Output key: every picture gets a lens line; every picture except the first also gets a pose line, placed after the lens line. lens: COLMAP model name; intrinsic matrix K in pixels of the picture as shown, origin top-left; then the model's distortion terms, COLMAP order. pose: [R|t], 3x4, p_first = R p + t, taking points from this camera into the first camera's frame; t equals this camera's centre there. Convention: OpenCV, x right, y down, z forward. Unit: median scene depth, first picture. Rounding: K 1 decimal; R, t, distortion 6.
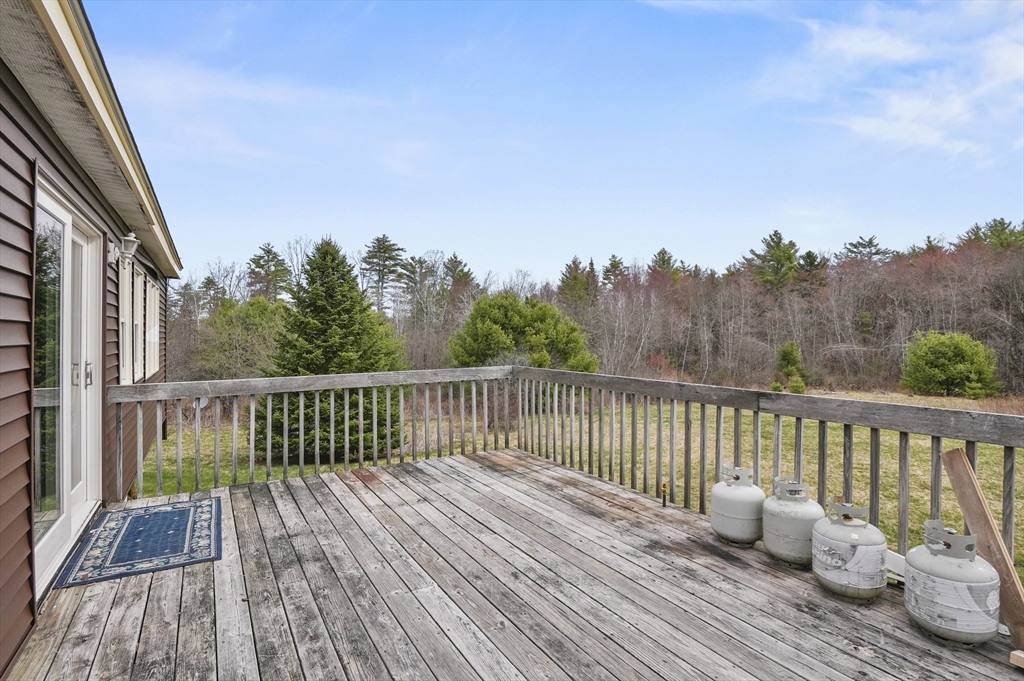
lens RADIAL K [[519.1, 0, 507.9], [0, 519.1, 332.5], [0, 0, 1]] dist [-0.006974, -0.000448]
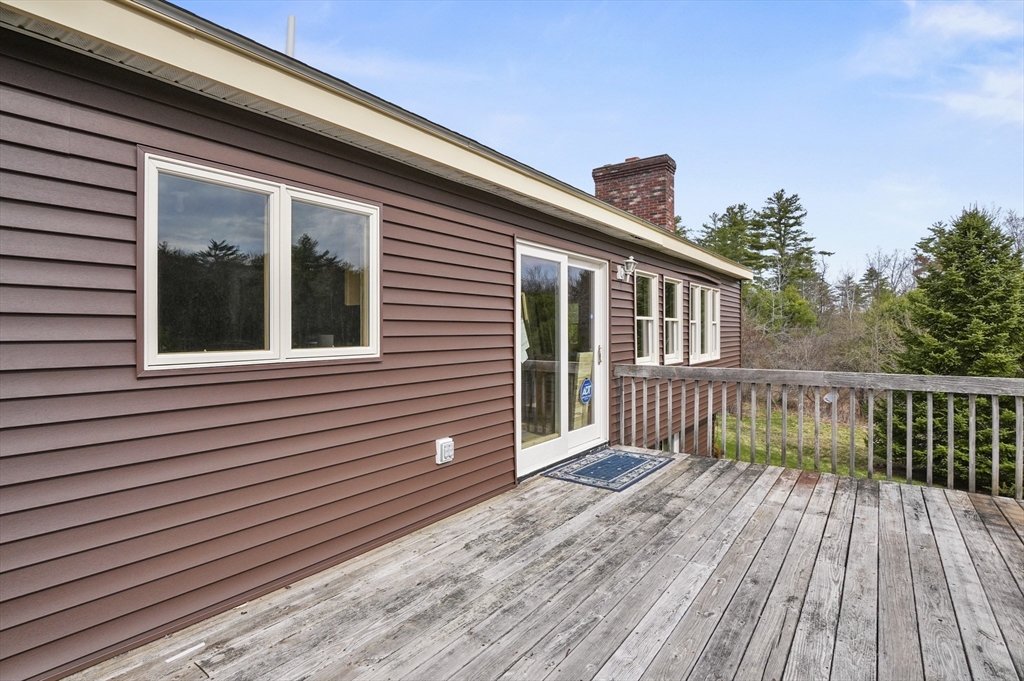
lens RADIAL K [[519.1, 0, 505.2], [0, 519.1, 335.0], [0, 0, 1]] dist [-0.006974, -0.000448]
pose [[0.391648, 0.016215, -0.919972, 0.397035], [-0.001329, 0.999854, 0.017057, -0.003222], [0.920114, -0.005457, 0.391612, 0.119464]]
